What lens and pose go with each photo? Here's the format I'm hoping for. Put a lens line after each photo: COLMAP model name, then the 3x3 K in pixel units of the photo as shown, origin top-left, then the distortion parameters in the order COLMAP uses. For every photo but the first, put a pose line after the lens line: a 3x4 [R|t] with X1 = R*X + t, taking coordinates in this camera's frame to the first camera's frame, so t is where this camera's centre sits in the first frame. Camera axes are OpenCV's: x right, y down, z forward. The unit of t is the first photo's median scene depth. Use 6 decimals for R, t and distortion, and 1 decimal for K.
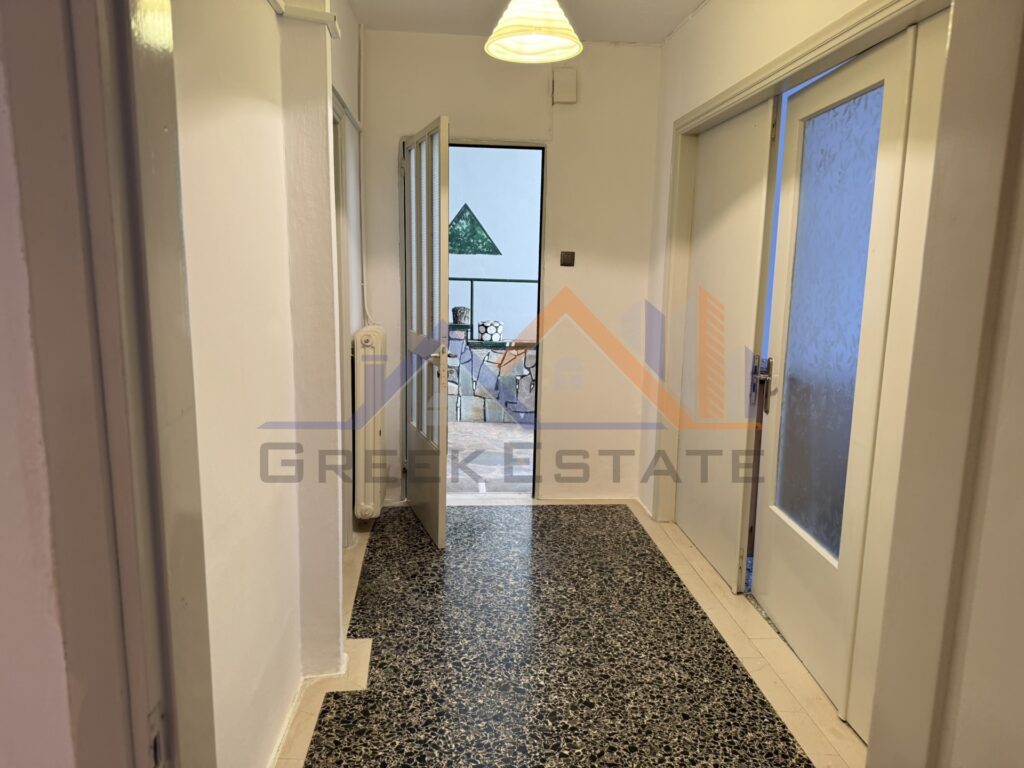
lens RADIAL K [[716.5, 0, 512.0], [0, 716.5, 384.0], [0, 0, 1]] dist [0.046288, -0.039174]
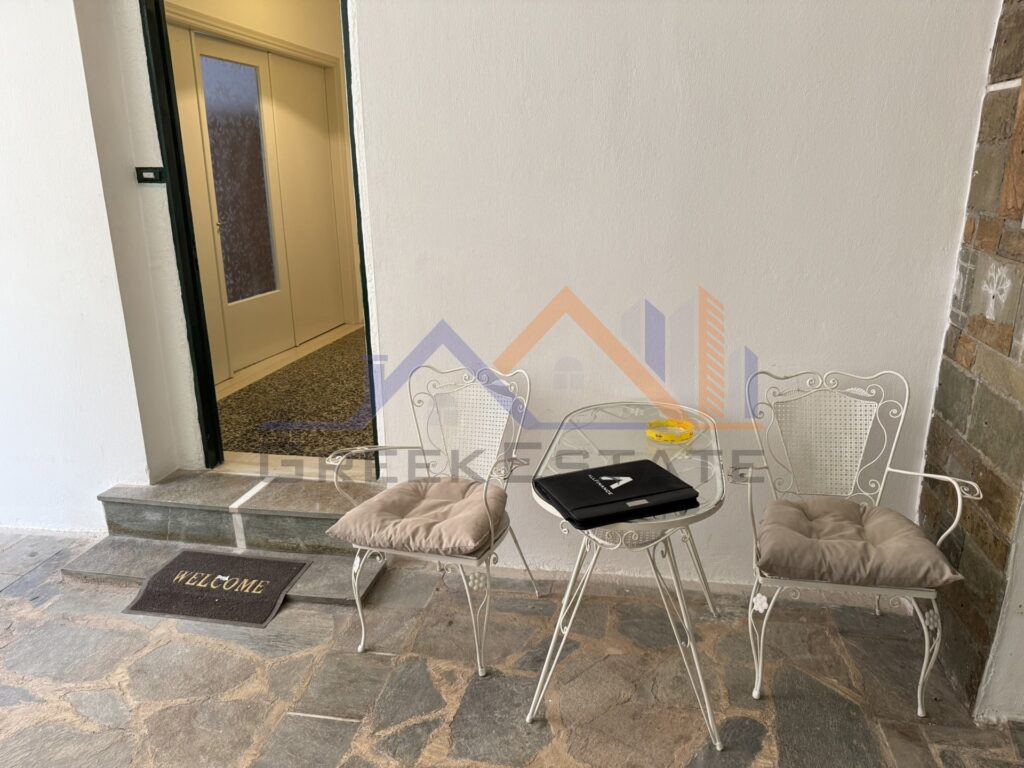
lens RADIAL K [[716.5, 0, 512.0], [0, 716.5, 384.0], [0, 0, 1]] dist [0.046288, -0.039174]
pose [[-0.965421, -0.080897, 0.247828, -0.541100], [0.035286, 0.901339, 0.431674, -0.278546], [-0.258298, 0.425492, -0.867317, 1.905062]]
